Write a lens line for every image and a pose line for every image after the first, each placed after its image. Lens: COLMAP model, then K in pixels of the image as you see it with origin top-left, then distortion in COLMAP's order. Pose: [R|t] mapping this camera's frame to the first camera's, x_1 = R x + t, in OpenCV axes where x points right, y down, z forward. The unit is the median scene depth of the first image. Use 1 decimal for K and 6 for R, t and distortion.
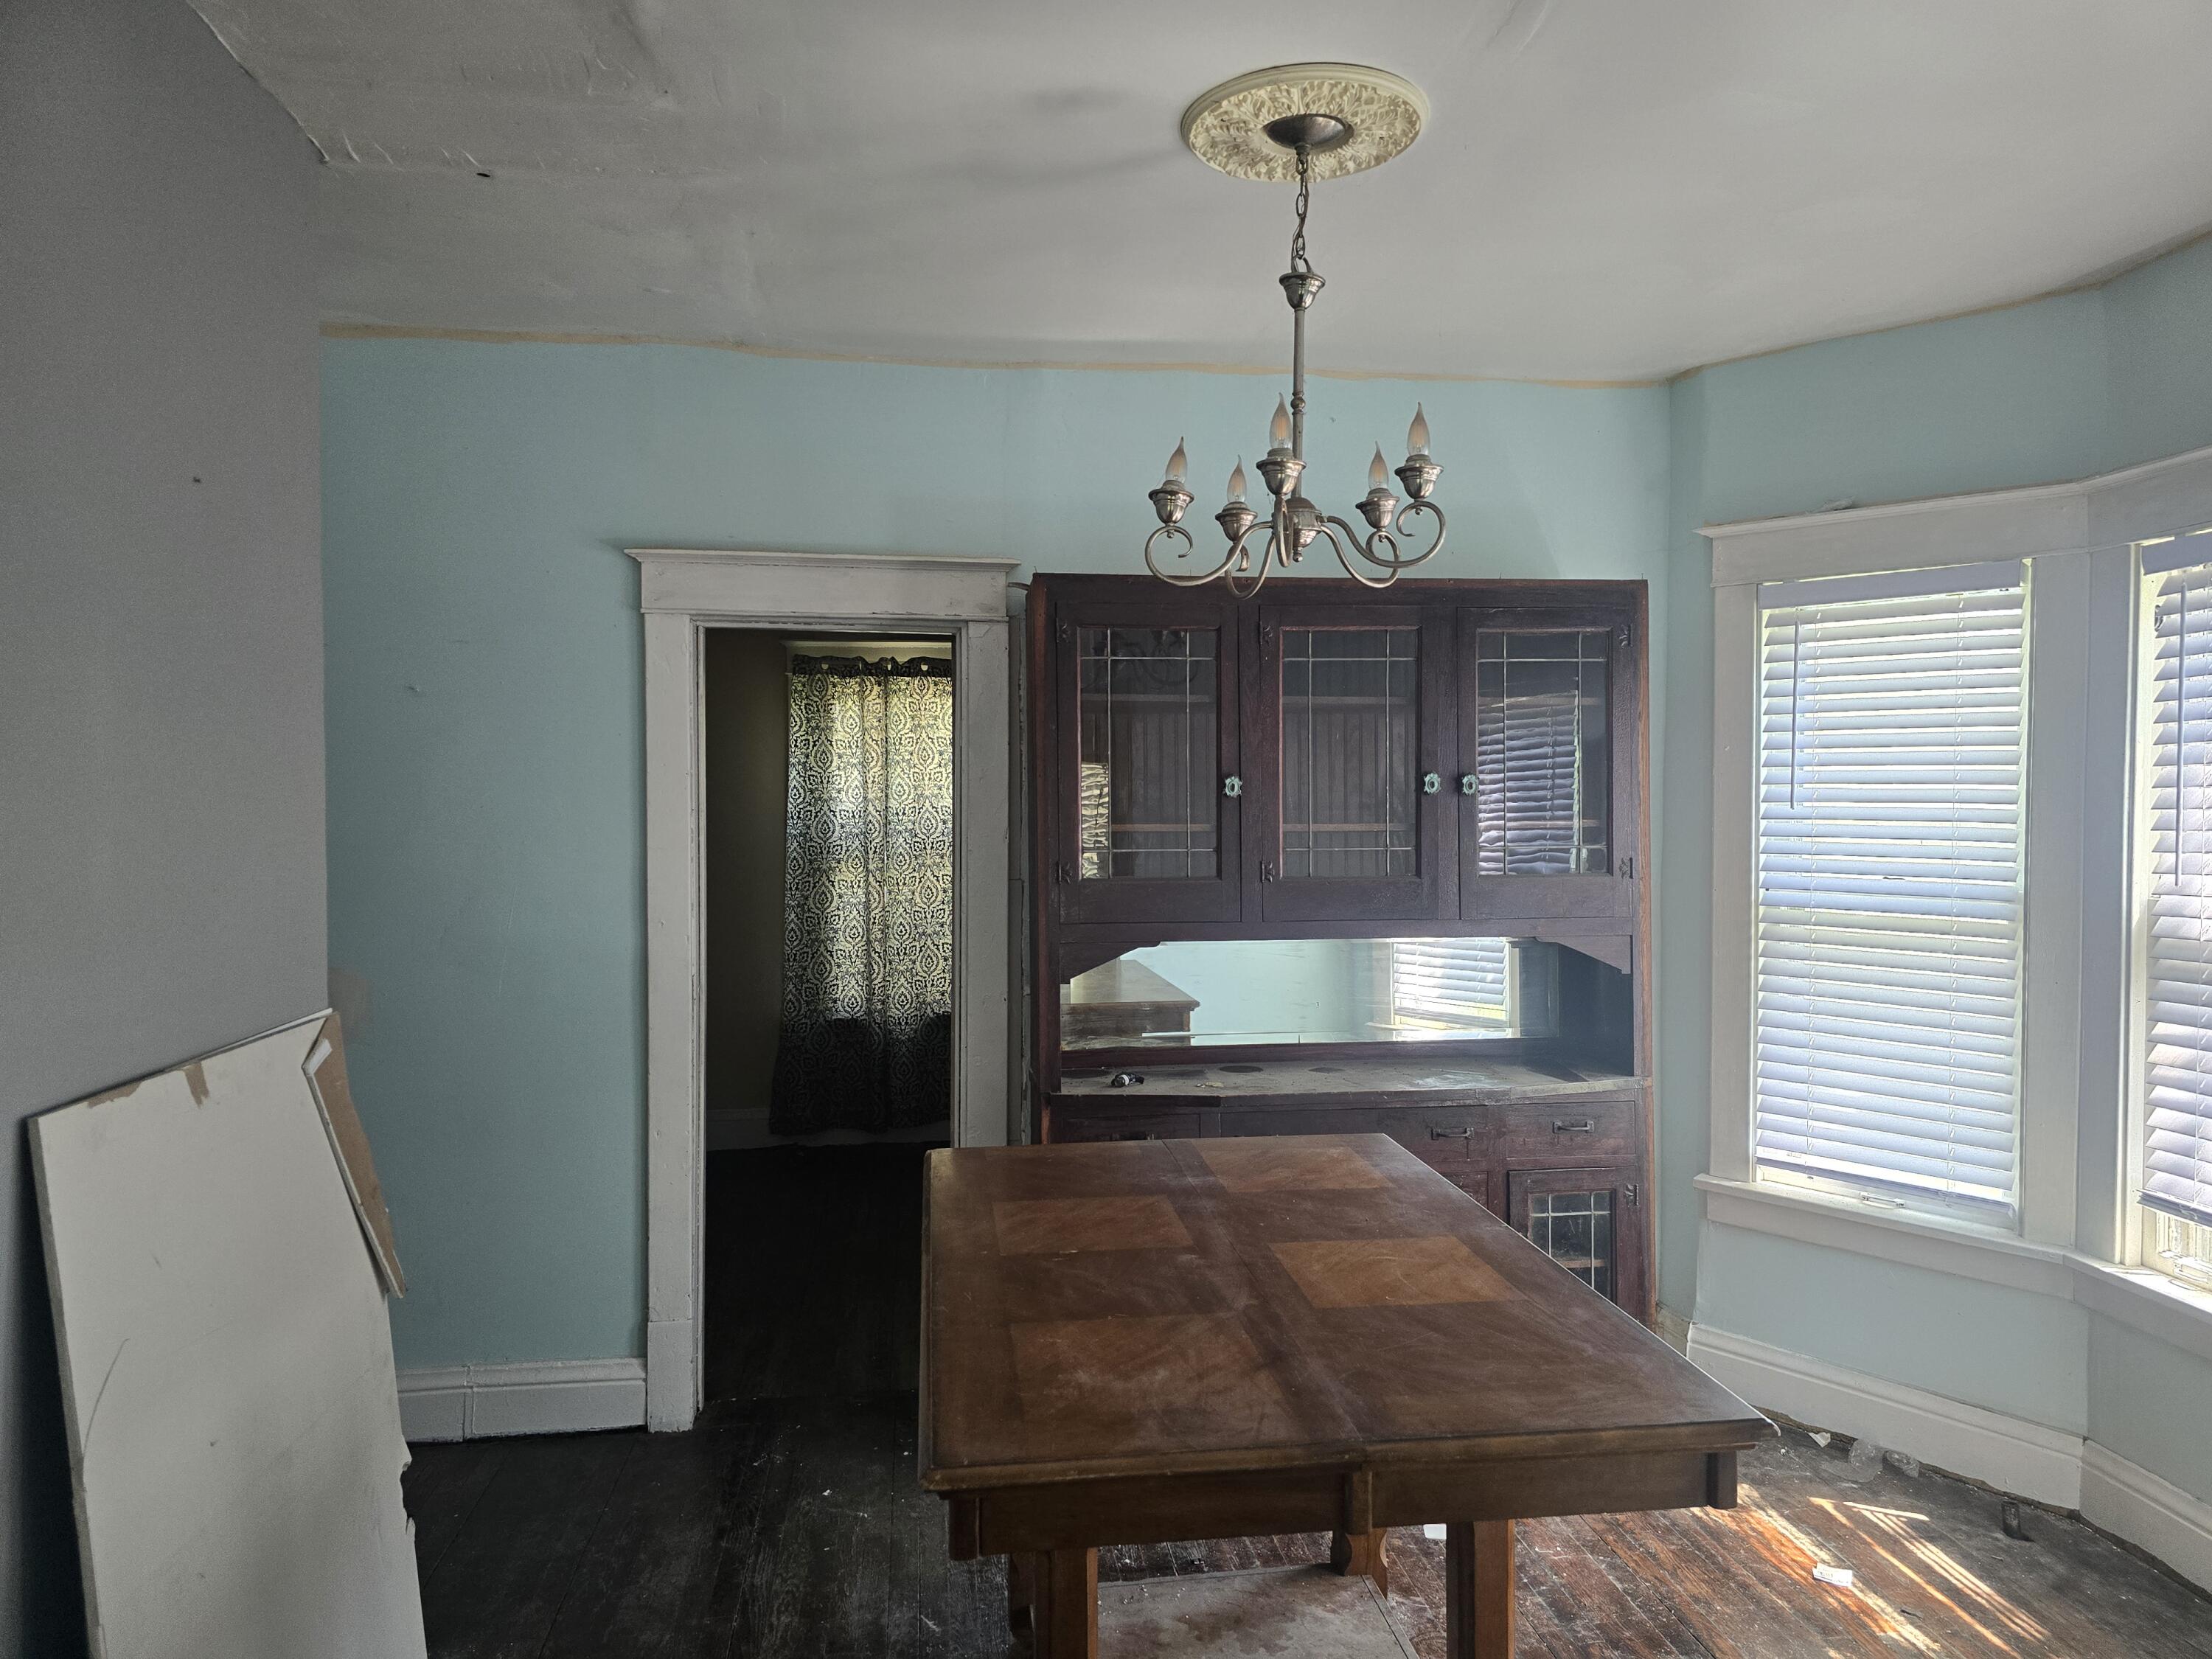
lens RADIAL K [[1479.7, 0, 1112.9], [0, 1479.7, 843.0], [0, 0, 1]] dist [0.058207, -0.051952]
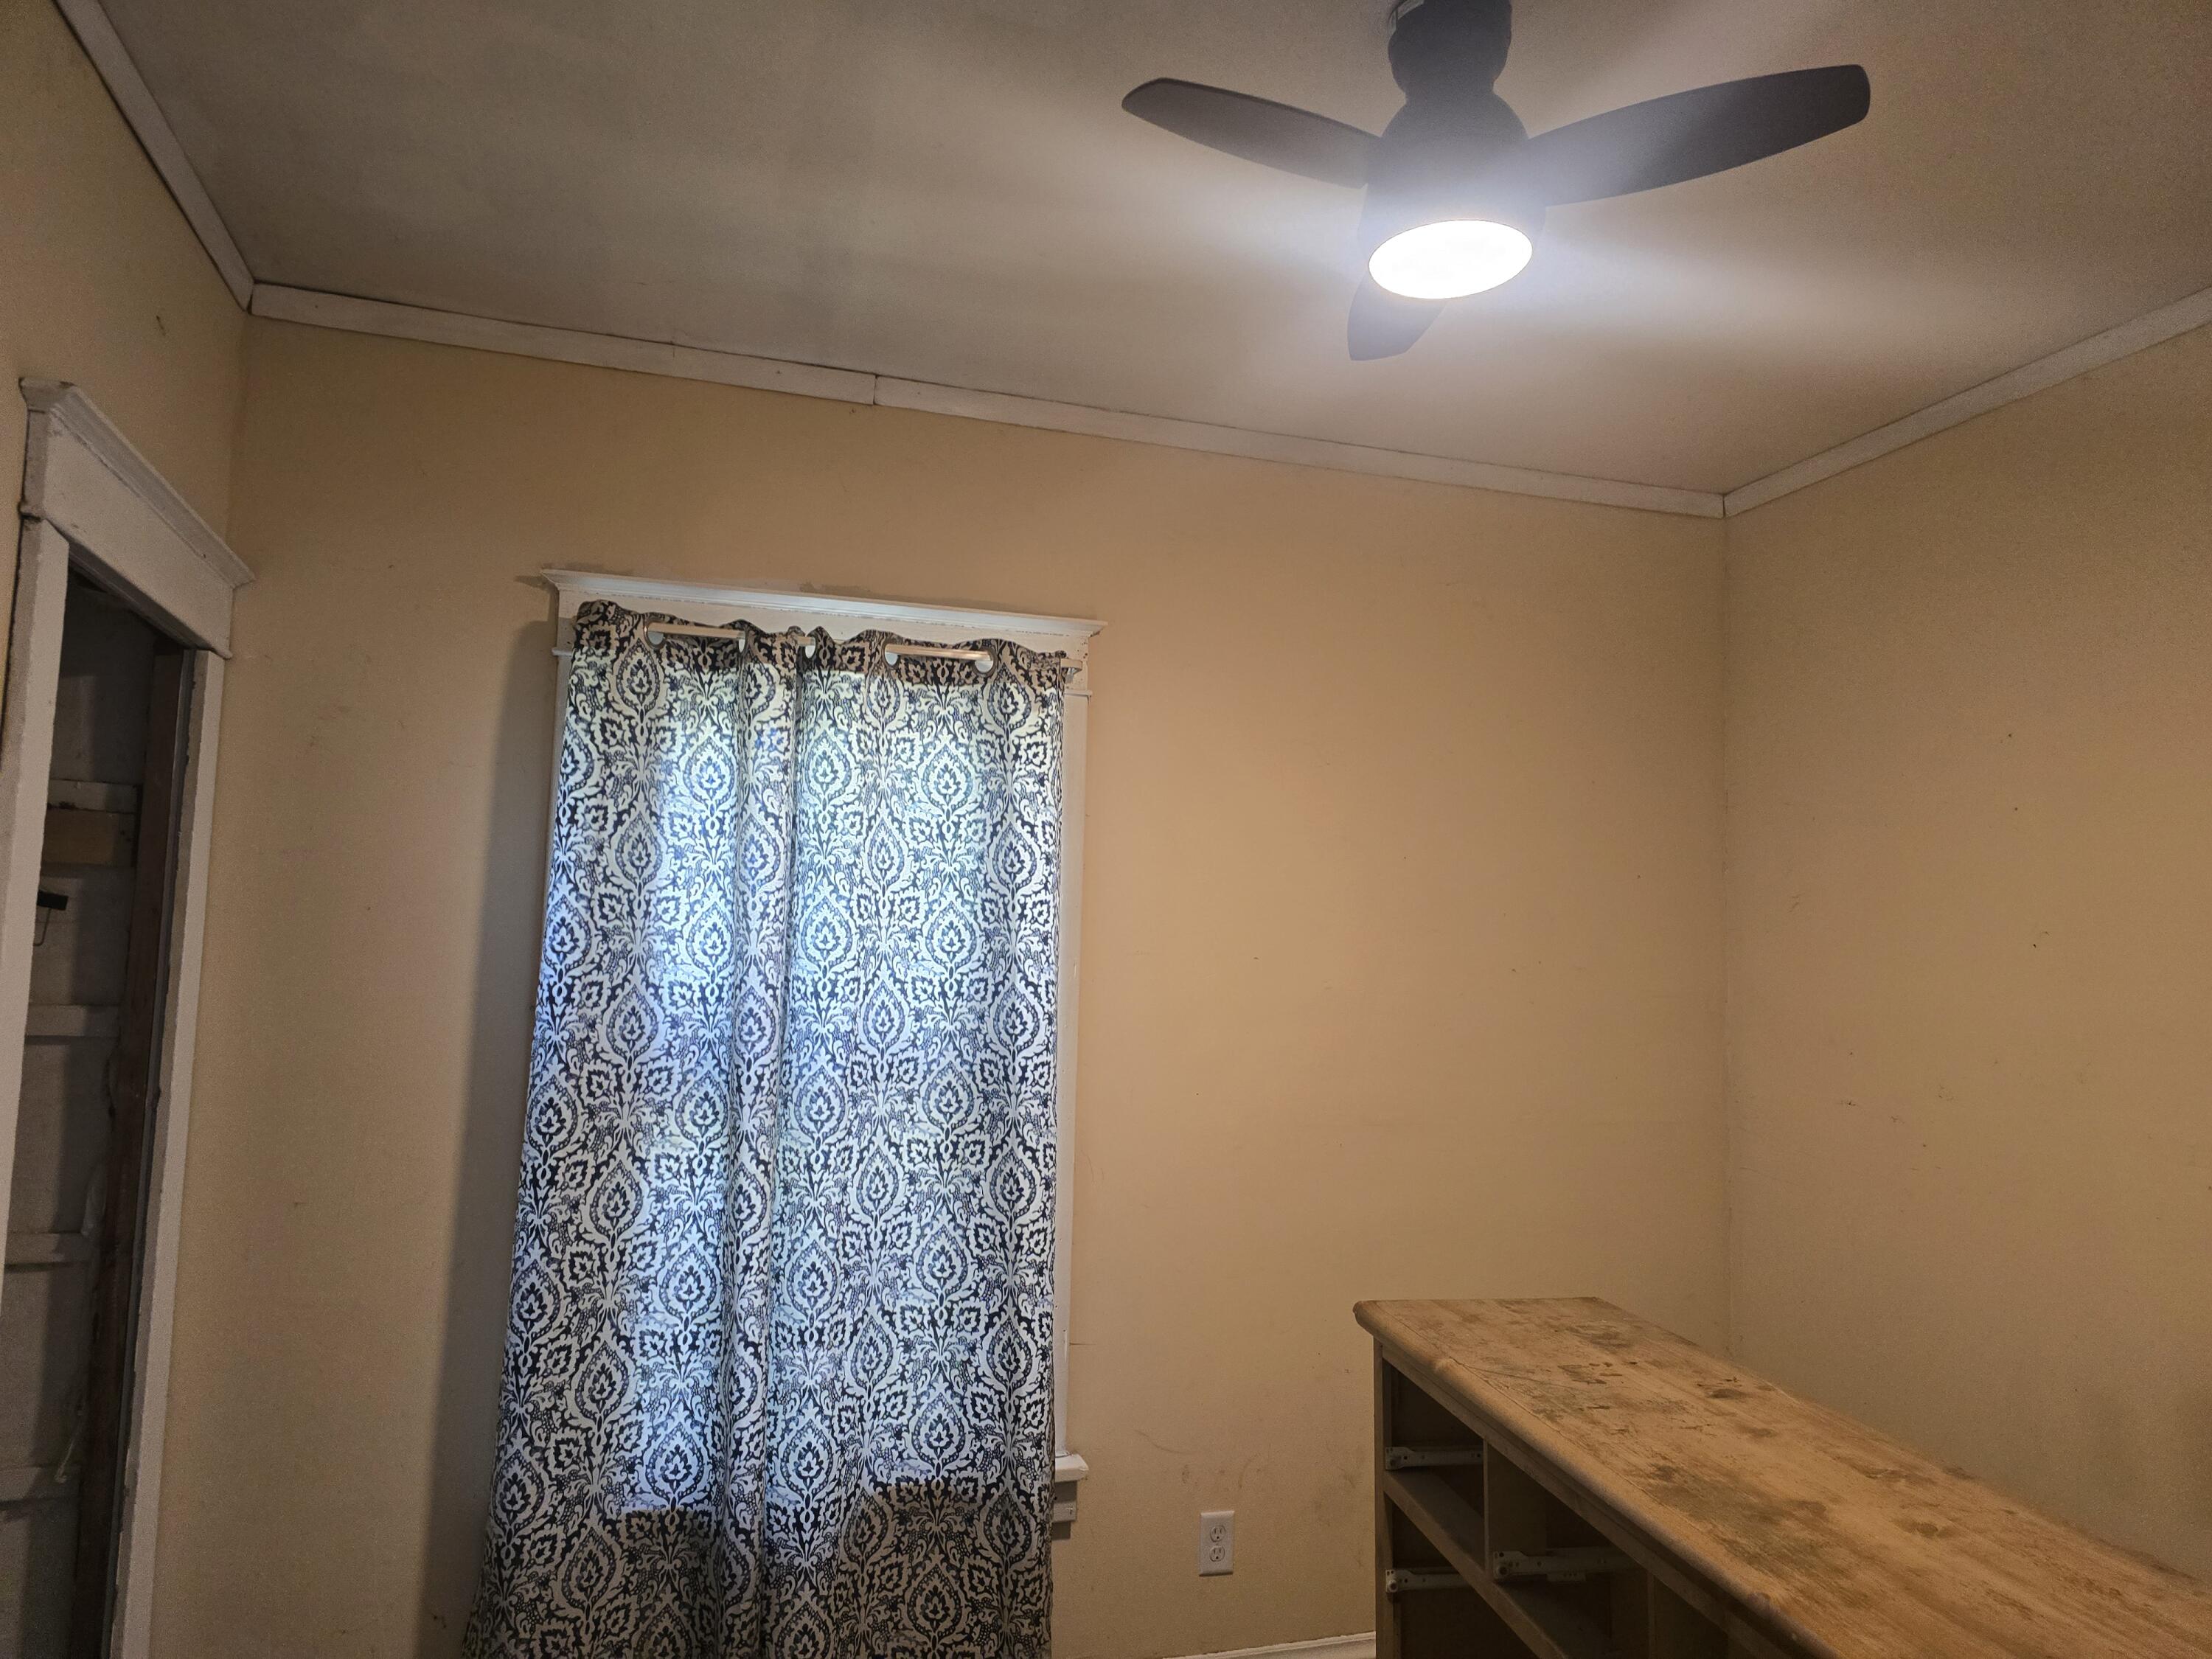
lens RADIAL K [[1479.7, 0, 1102.2], [0, 1479.7, 856.8], [0, 0, 1]] dist [0.058207, -0.051952]
pose [[0.985960, 0.037501, 0.162717, -0.135320], [-0.019353, 0.993552, -0.111716, -0.013318], [-0.165858, 0.106999, 0.980328, 0.573821]]
